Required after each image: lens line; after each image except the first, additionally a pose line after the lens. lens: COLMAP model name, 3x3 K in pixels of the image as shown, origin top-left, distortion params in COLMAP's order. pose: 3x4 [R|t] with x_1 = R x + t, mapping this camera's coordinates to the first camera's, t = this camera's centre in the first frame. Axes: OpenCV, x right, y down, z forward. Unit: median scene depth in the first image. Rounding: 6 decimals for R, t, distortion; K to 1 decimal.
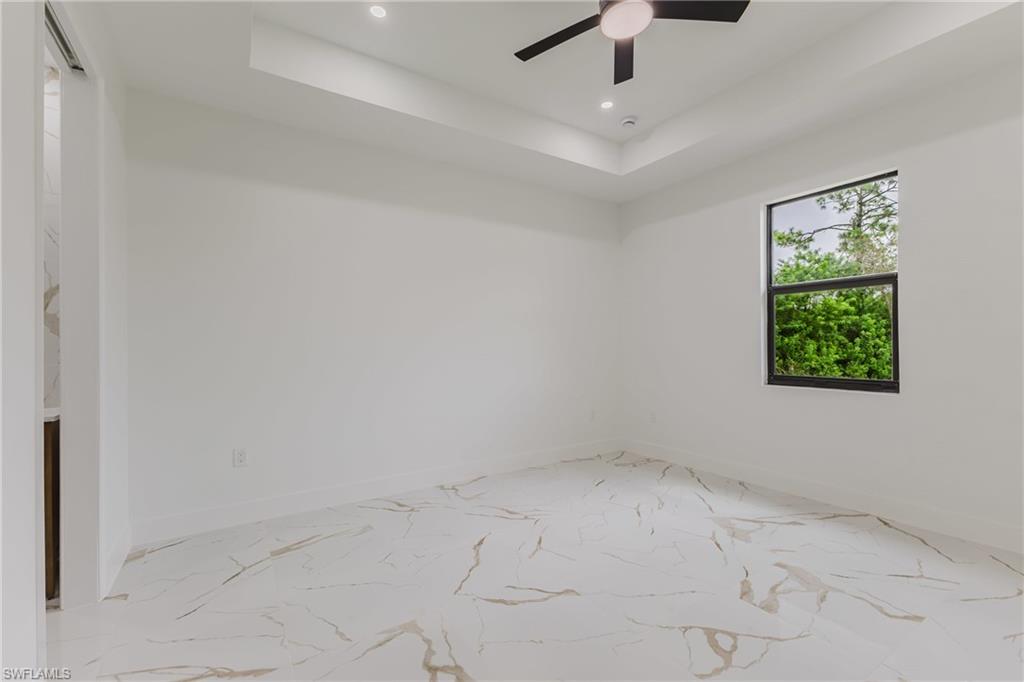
lens RADIAL K [[439.3, 0, 514.9], [0, 439.3, 339.8], [0, 0, 1]] dist [0.010176, -0.002531]
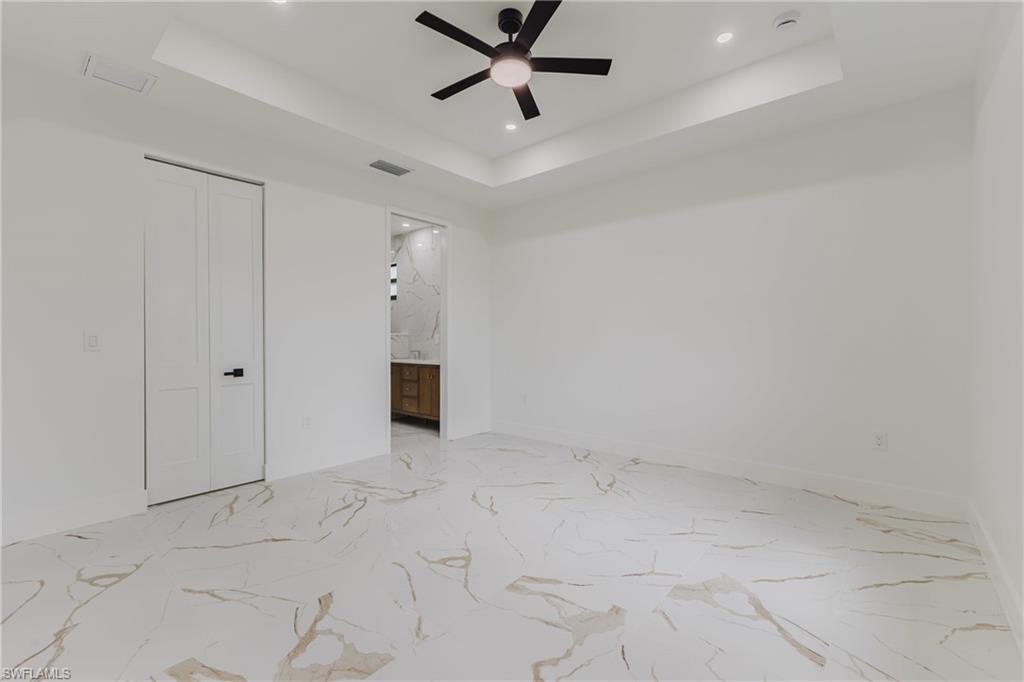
lens RADIAL K [[439.3, 0, 512.4], [0, 439.3, 337.8], [0, 0, 1]] dist [0.010176, -0.002531]
pose [[0.283360, 0.009594, -0.958966, 1.086529], [0.012680, 0.999825, 0.013749, 0.000393], [0.958930, -0.016056, 0.283189, 0.492942]]
